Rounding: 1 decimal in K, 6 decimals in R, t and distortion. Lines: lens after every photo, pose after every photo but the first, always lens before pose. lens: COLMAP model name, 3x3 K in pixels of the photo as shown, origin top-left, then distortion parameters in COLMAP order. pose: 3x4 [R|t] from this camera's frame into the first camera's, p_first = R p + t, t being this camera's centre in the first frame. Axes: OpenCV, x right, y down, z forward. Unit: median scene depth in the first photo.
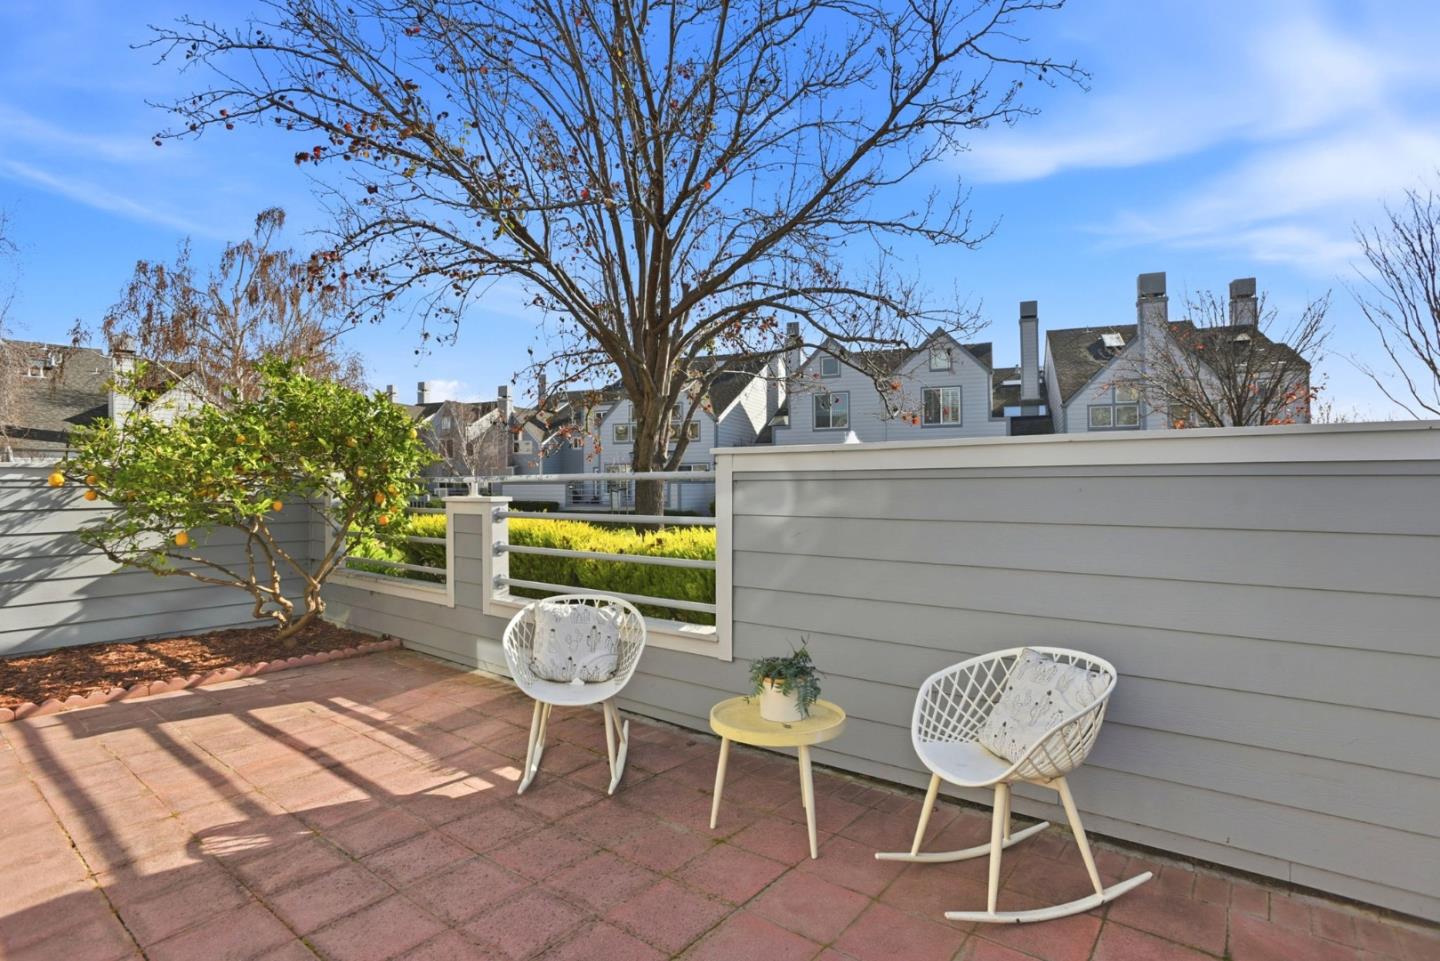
lens RADIAL K [[714.9, 0, 719.9], [0, 714.9, 480.6], [0, 0, 1]] dist [-0.022119, 0.002498]
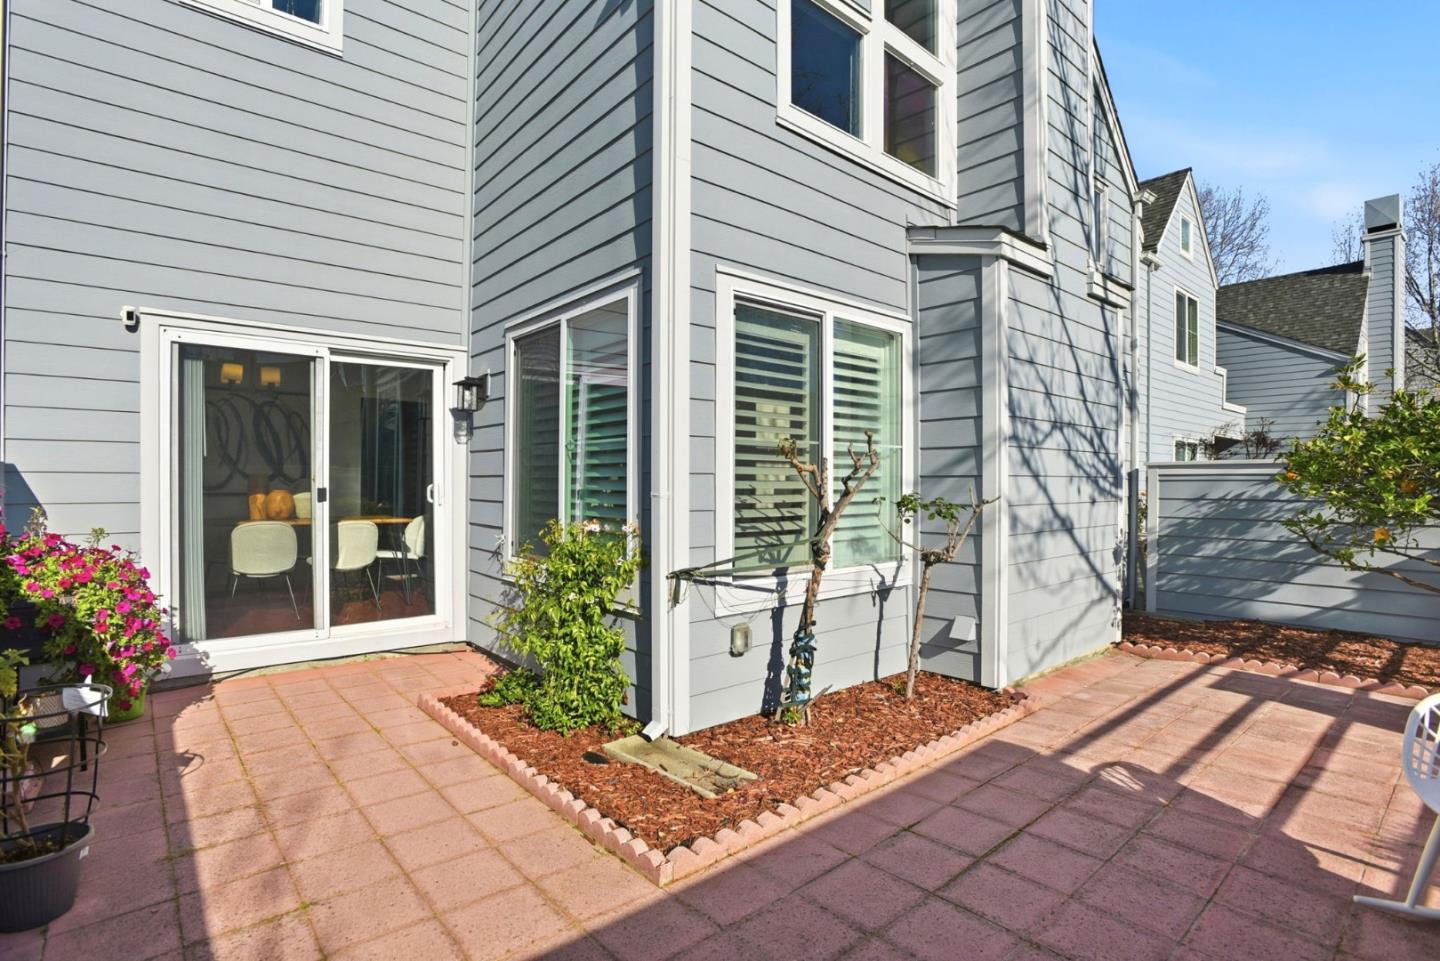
lens RADIAL K [[714.9, 0, 719.4], [0, 714.9, 477.3], [0, 0, 1]] dist [-0.022119, 0.002498]
pose [[-0.173816, 0.002897, -0.984774, 0.490135], [-0.002021, 0.999993, 0.003299, 0.005682], [0.984776, 0.002563, -0.173809, 0.443182]]
